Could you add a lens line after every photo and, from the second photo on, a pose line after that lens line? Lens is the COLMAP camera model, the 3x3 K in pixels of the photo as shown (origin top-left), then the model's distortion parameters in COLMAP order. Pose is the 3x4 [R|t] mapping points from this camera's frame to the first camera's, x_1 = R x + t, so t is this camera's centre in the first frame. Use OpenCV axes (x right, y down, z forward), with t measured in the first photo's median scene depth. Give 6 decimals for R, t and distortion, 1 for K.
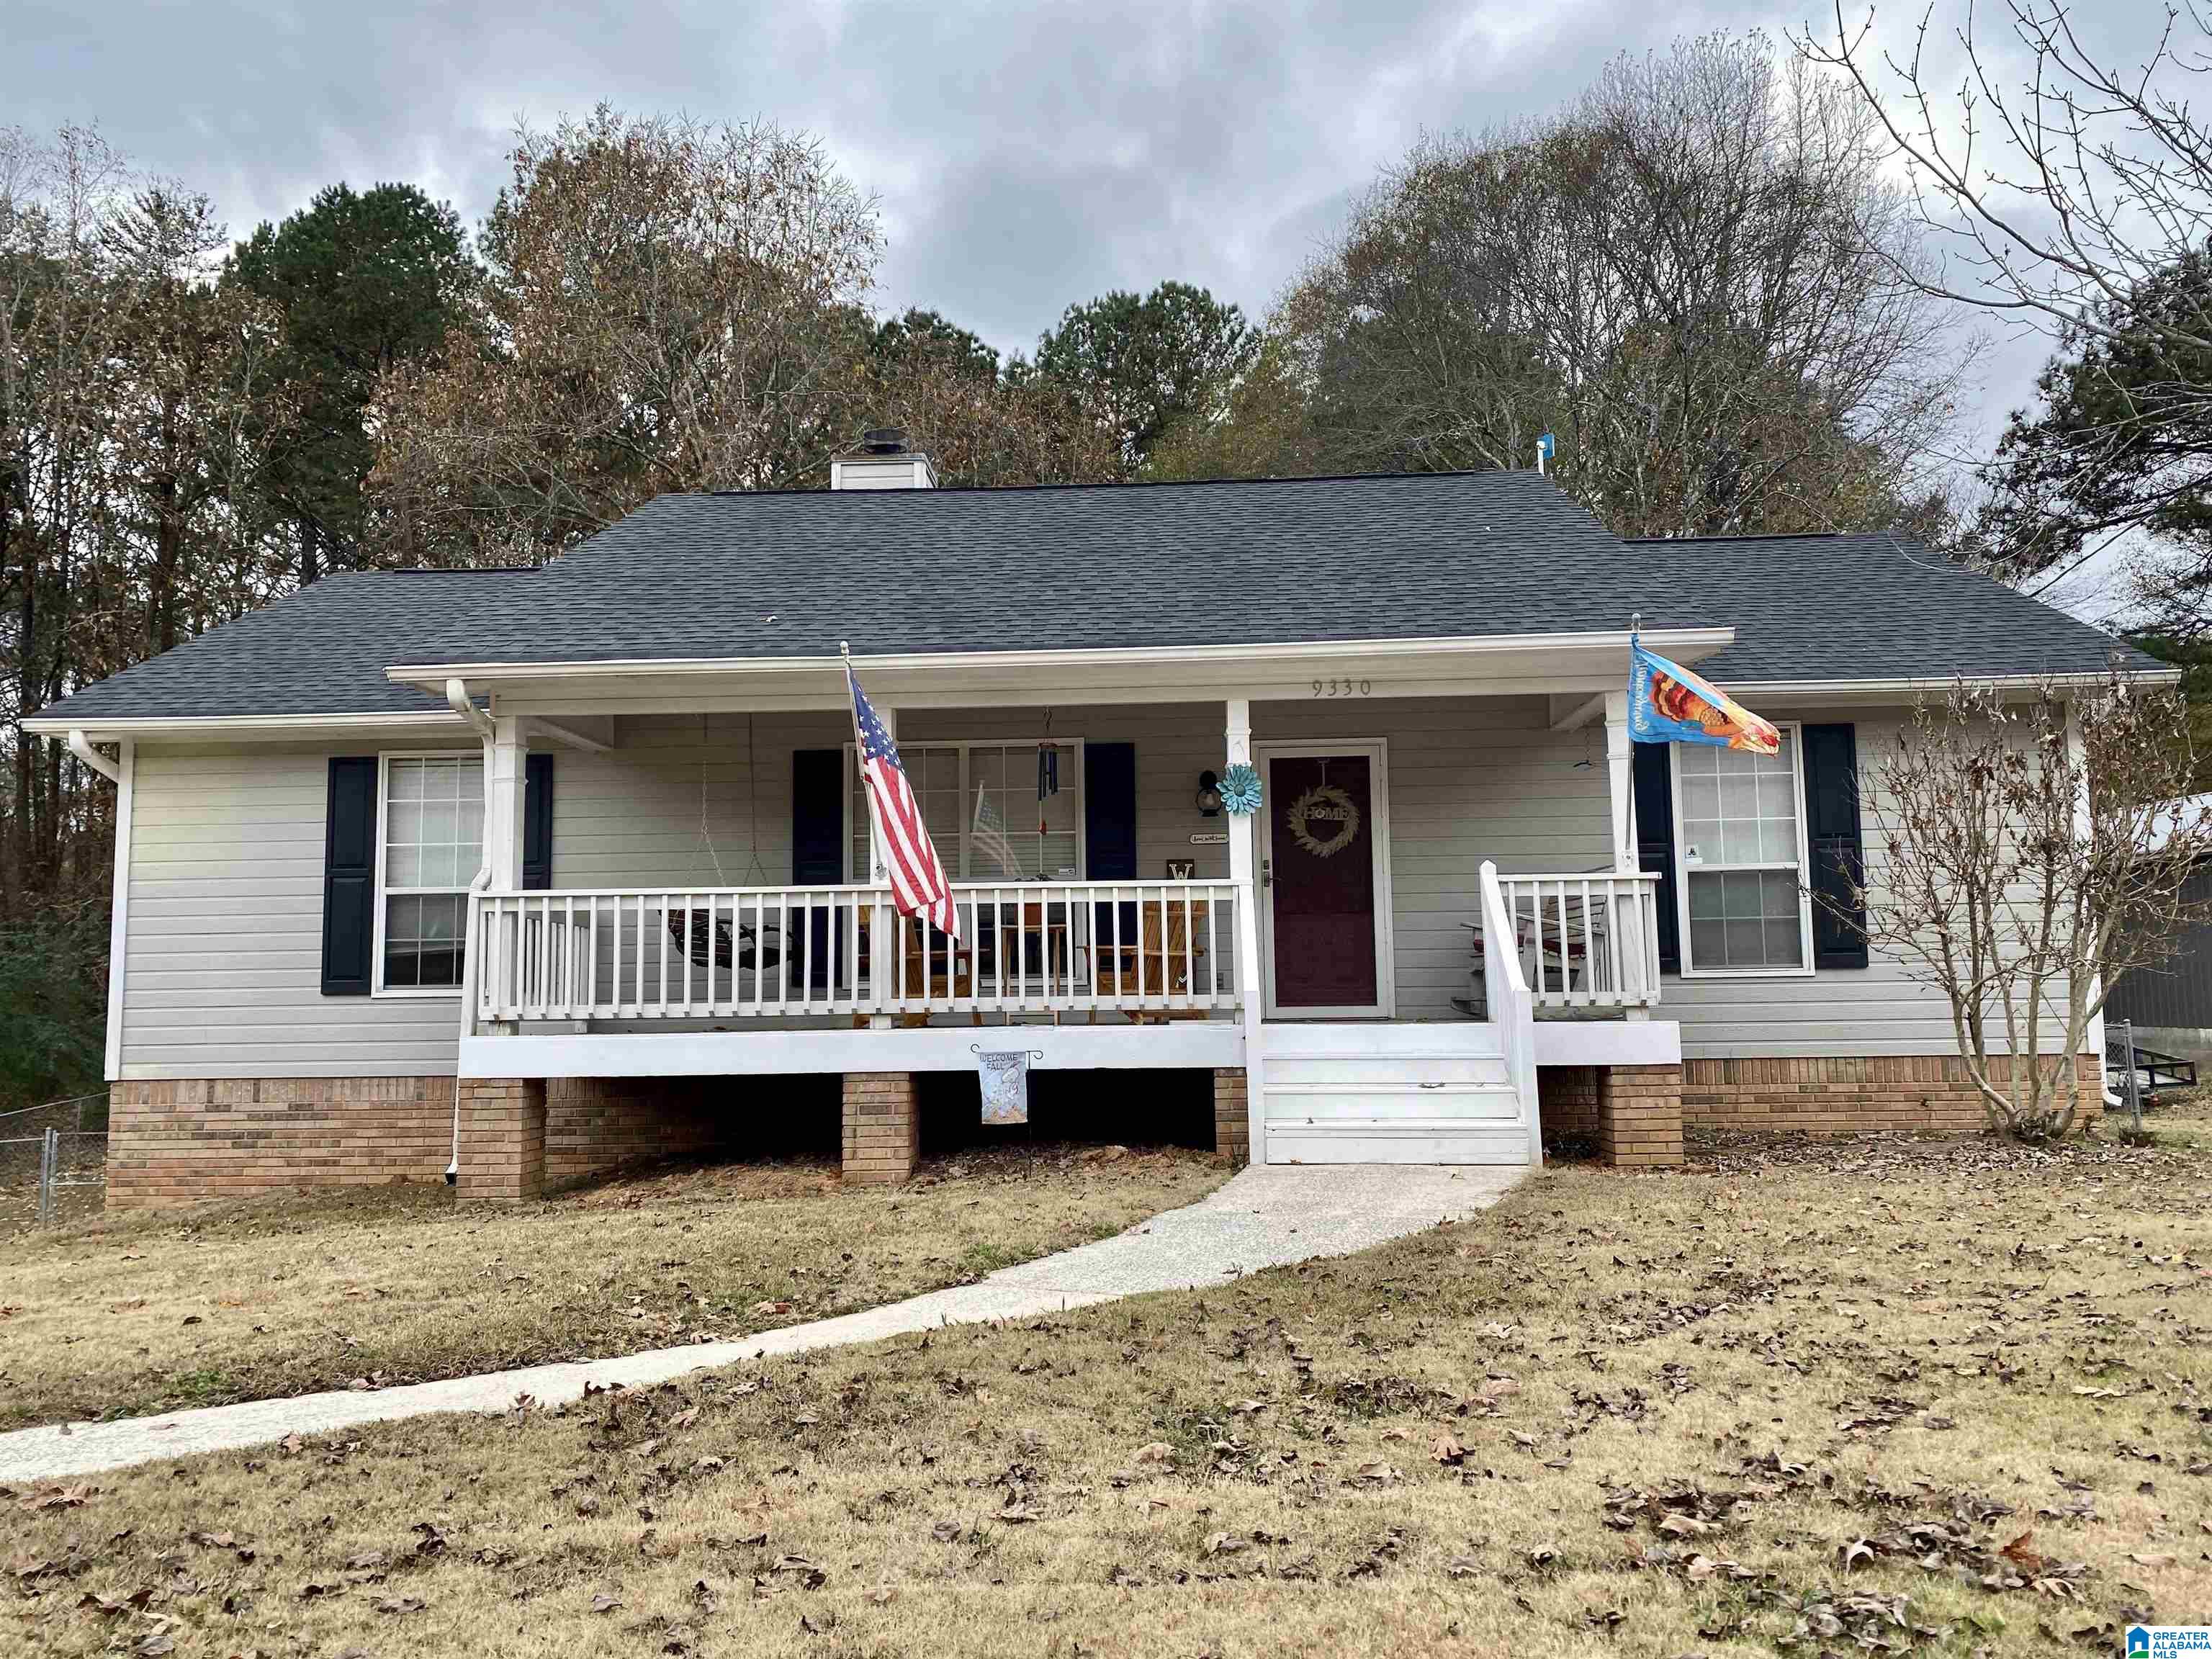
lens RADIAL K [[1685.7, 0, 1135.3], [0, 1685.7, 828.3], [0, 0, 1]] dist [0.065259, -0.082466]
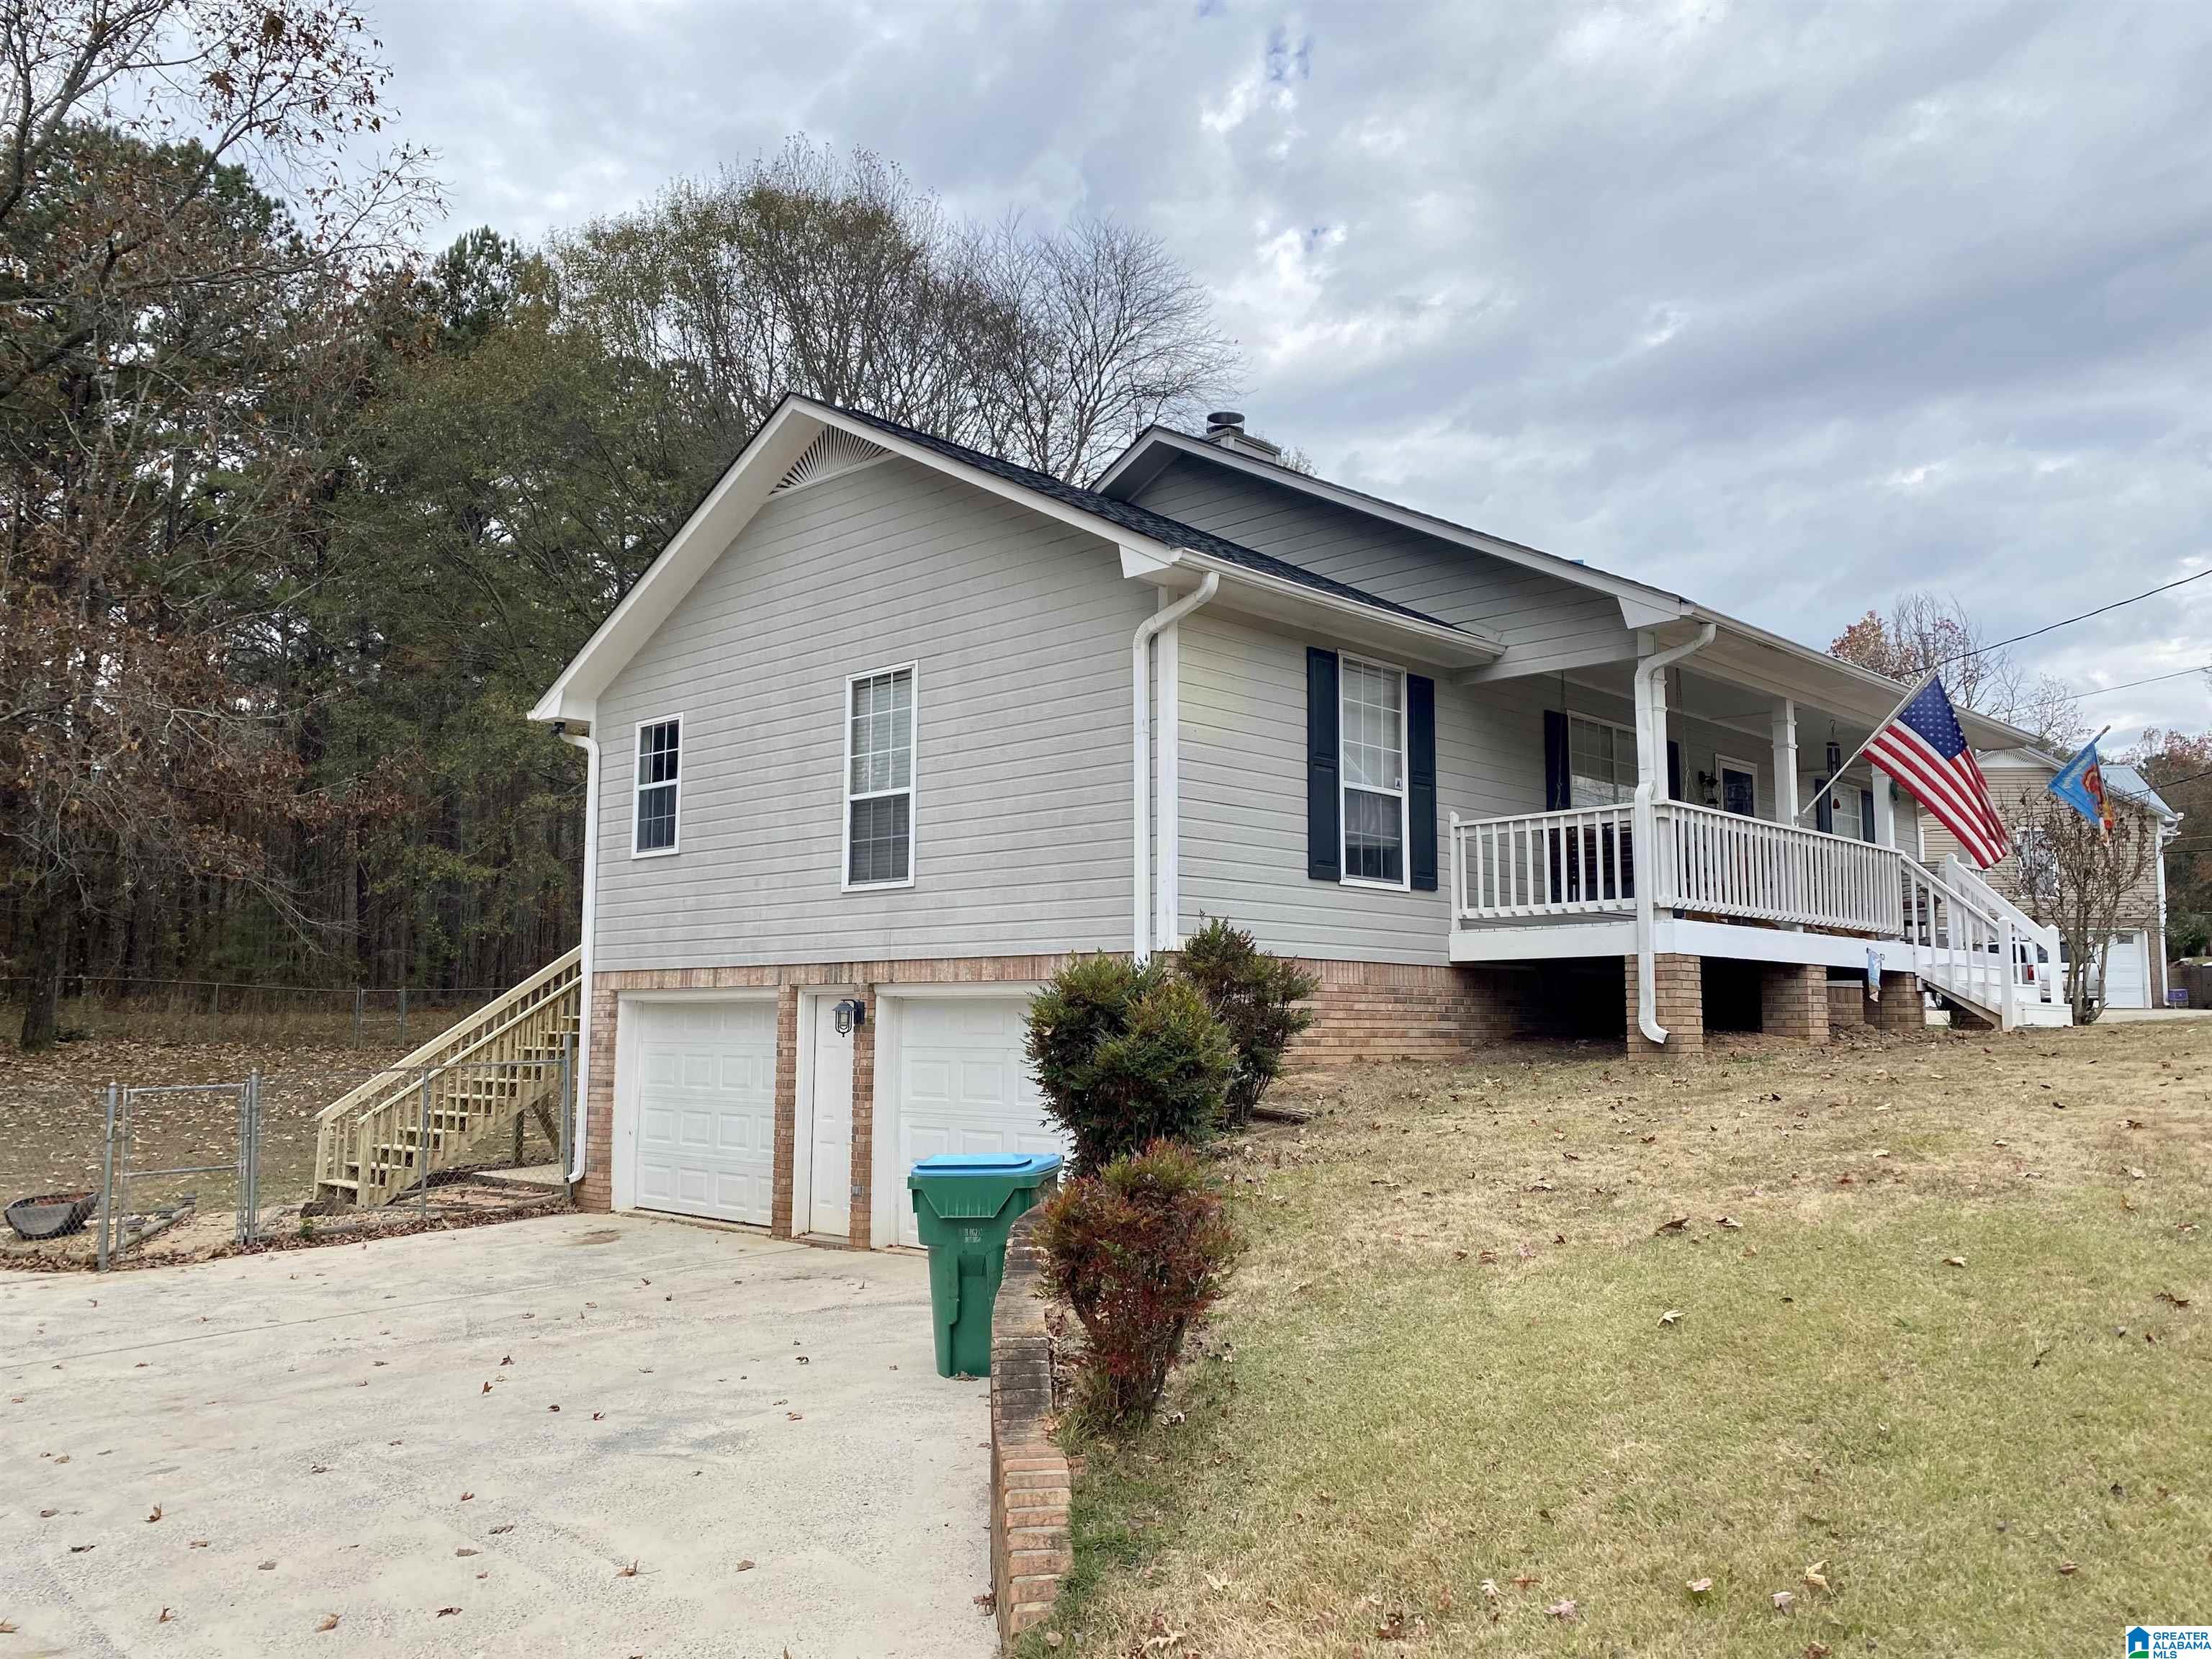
lens RADIAL K [[1688.4, 0, 1106.4], [0, 1688.4, 825.9], [0, 0, 1]] dist [0.066347, -0.085879]
pose [[0.674808, 0.104681, 0.730531, -1.516679], [-0.088820, 0.994213, -0.060421, 0.161701], [-0.732629, -0.024114, 0.680201, 0.472432]]
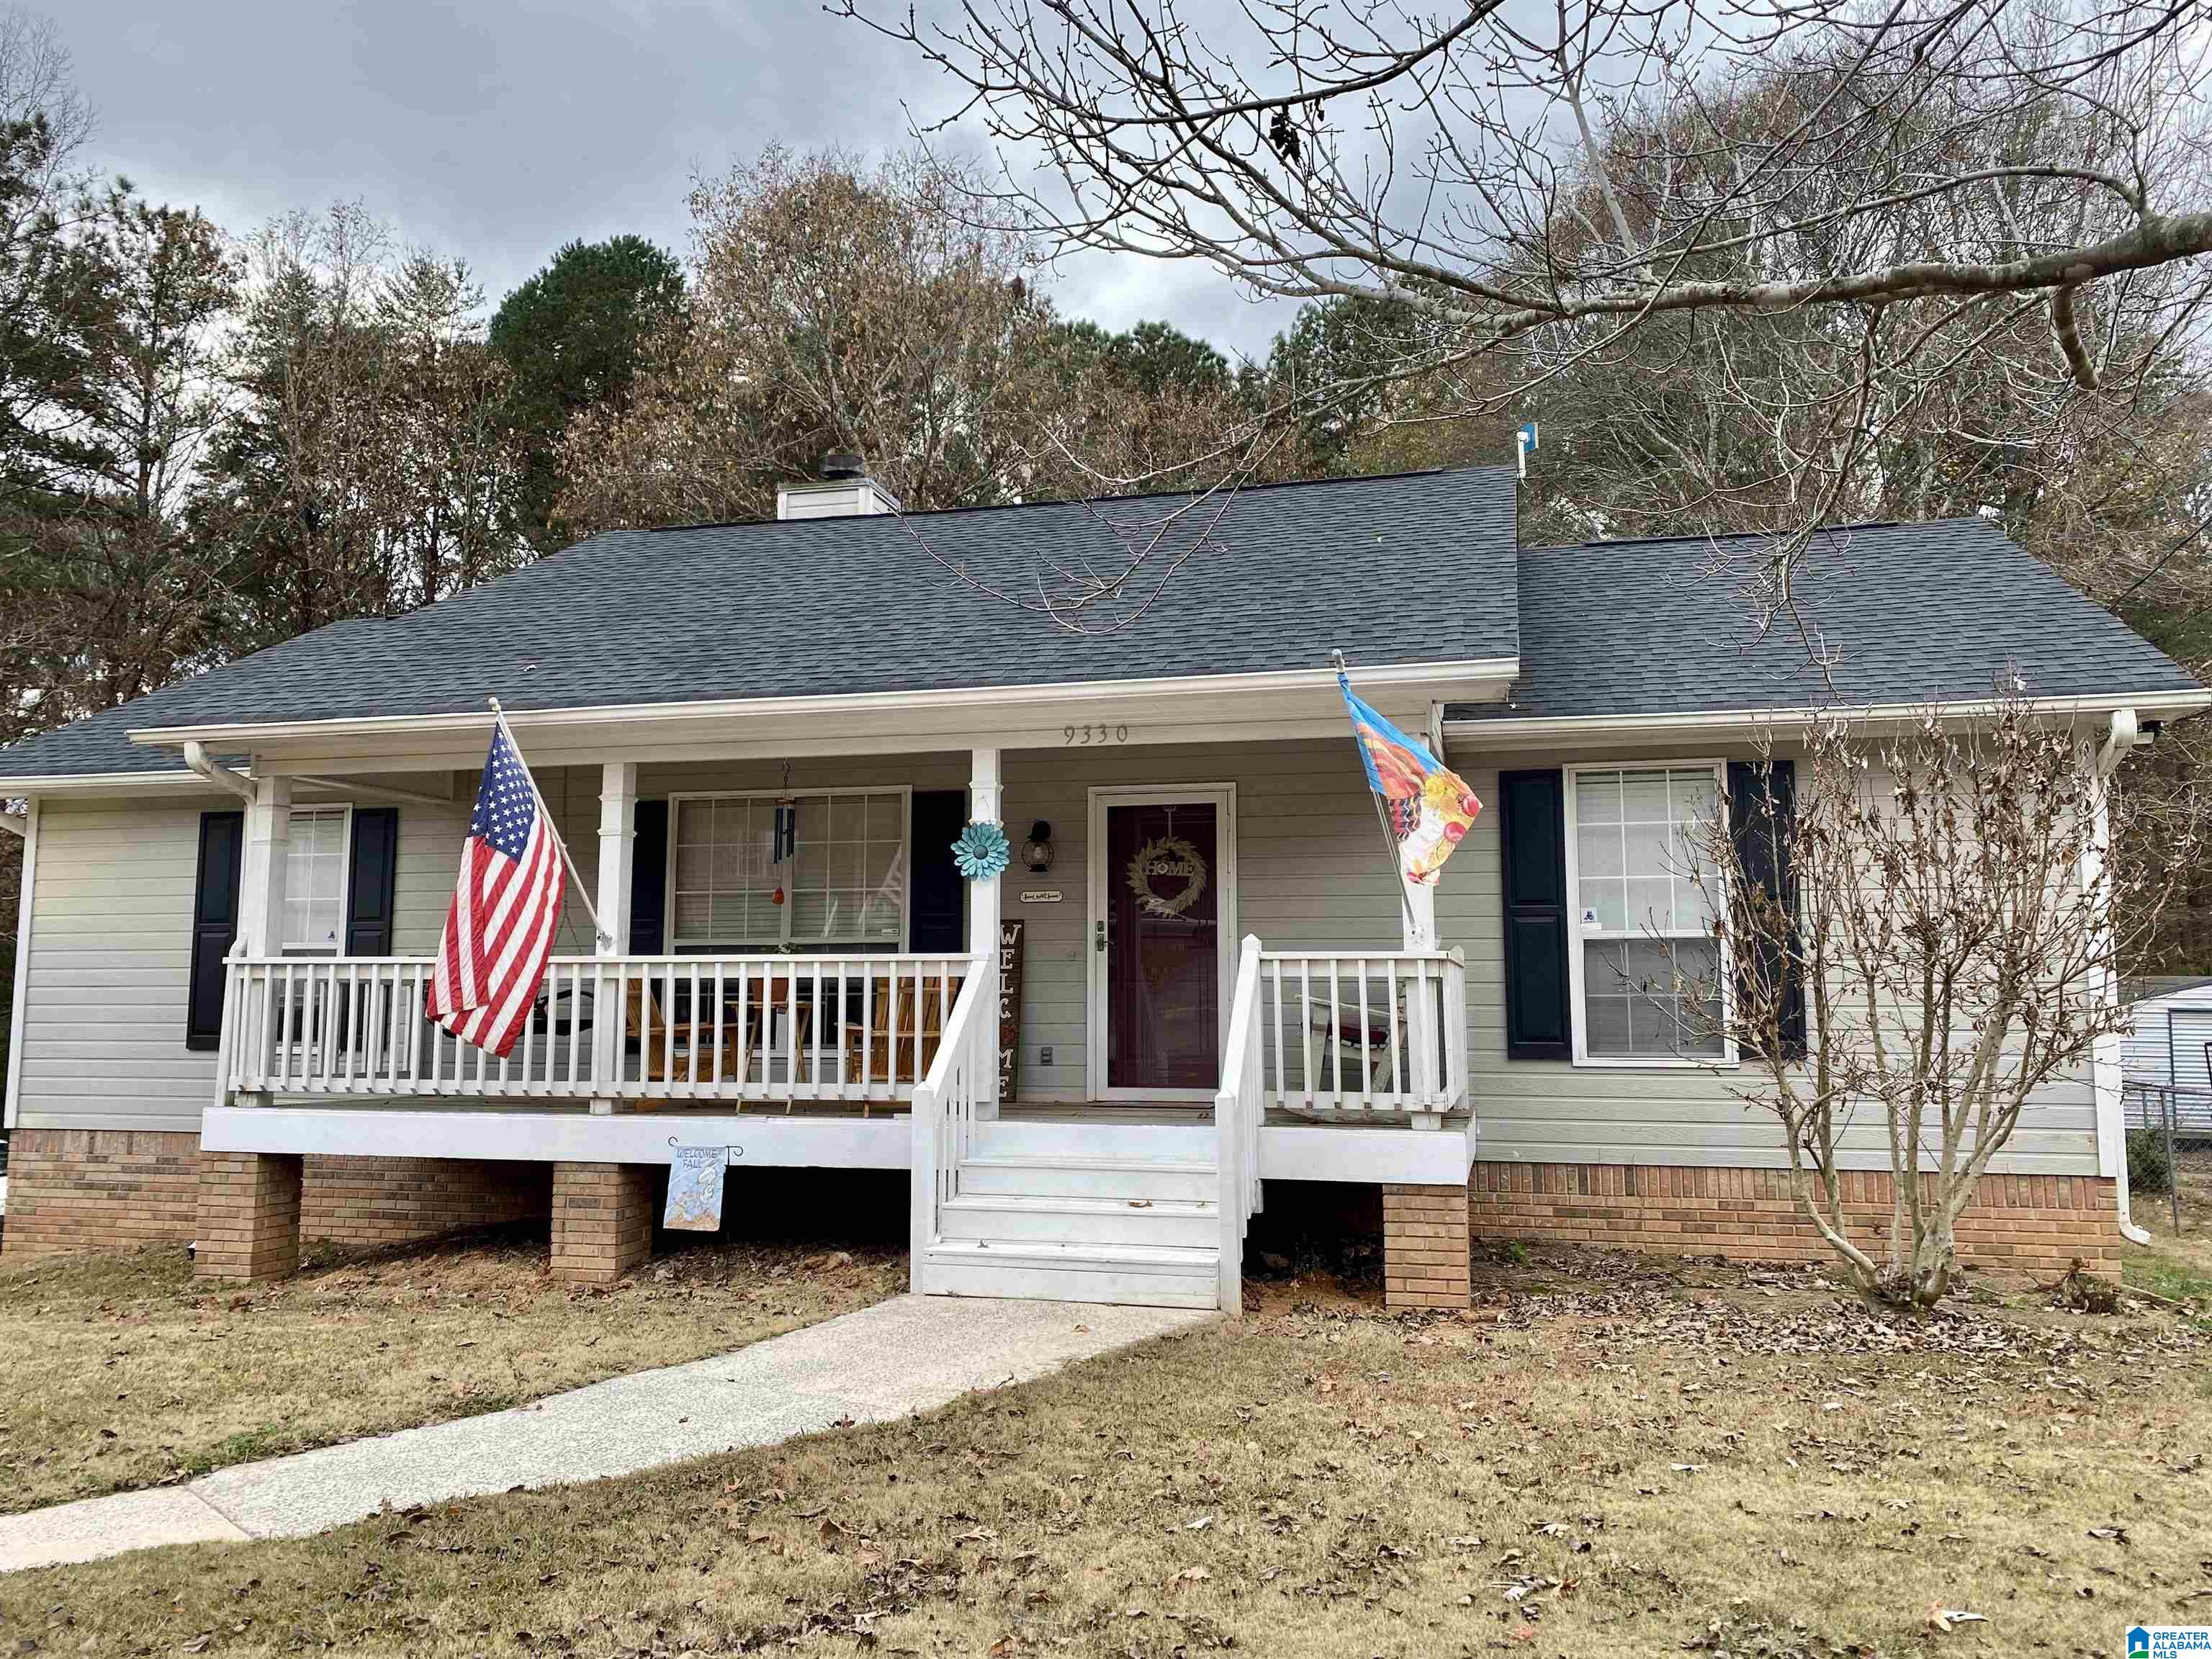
lens RADIAL K [[1680.8, 0, 1119.7], [0, 1680.8, 820.4], [0, 0, 1]] dist [0.066464, -0.082521]
pose [[0.979062, -0.005533, -0.203486, 0.309637], [0.004167, 0.999966, -0.007142, -0.032340], [0.203518, 0.006145, 0.979052, 0.151890]]
